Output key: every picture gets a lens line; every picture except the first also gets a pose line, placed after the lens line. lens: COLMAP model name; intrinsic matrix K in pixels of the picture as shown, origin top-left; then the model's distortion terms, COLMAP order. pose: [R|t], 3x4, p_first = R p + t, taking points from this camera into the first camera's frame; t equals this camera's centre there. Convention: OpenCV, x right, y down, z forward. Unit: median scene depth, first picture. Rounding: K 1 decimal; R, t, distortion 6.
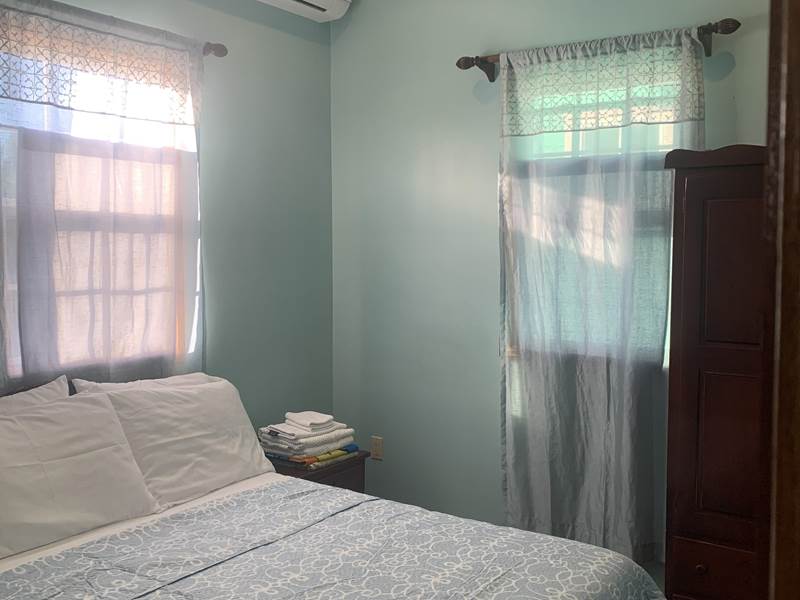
lens RADIAL K [[858.7, 0, 384.7], [0, 858.7, 274.6], [0, 0, 1]] dist [0.109863, -0.173335]
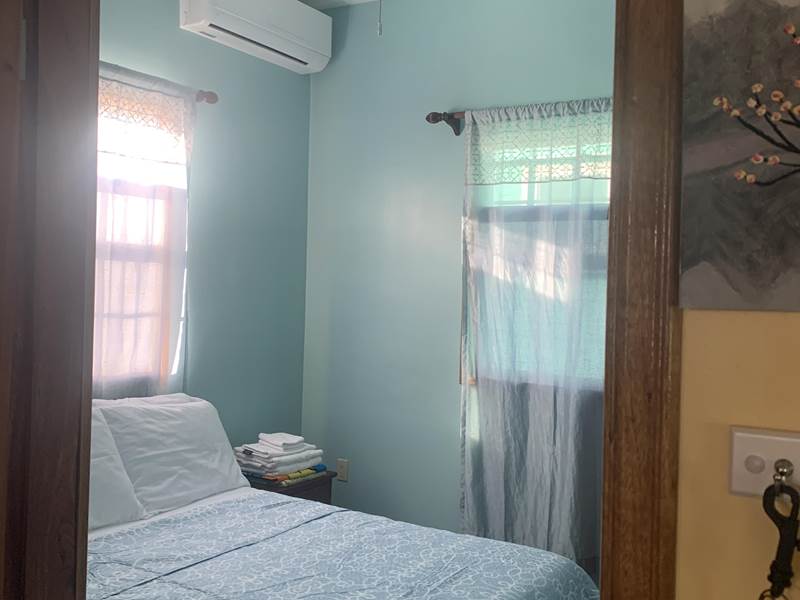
lens RADIAL K [[858.7, 0, 384.7], [0, 858.7, 274.6], [0, 0, 1]] dist [0.109863, -0.173335]
pose [[0.998344, 0.028424, 0.050007, -0.022133], [-0.026158, 0.998627, -0.045395, 0.009276], [-0.051229, 0.044012, 0.997717, -0.102179]]
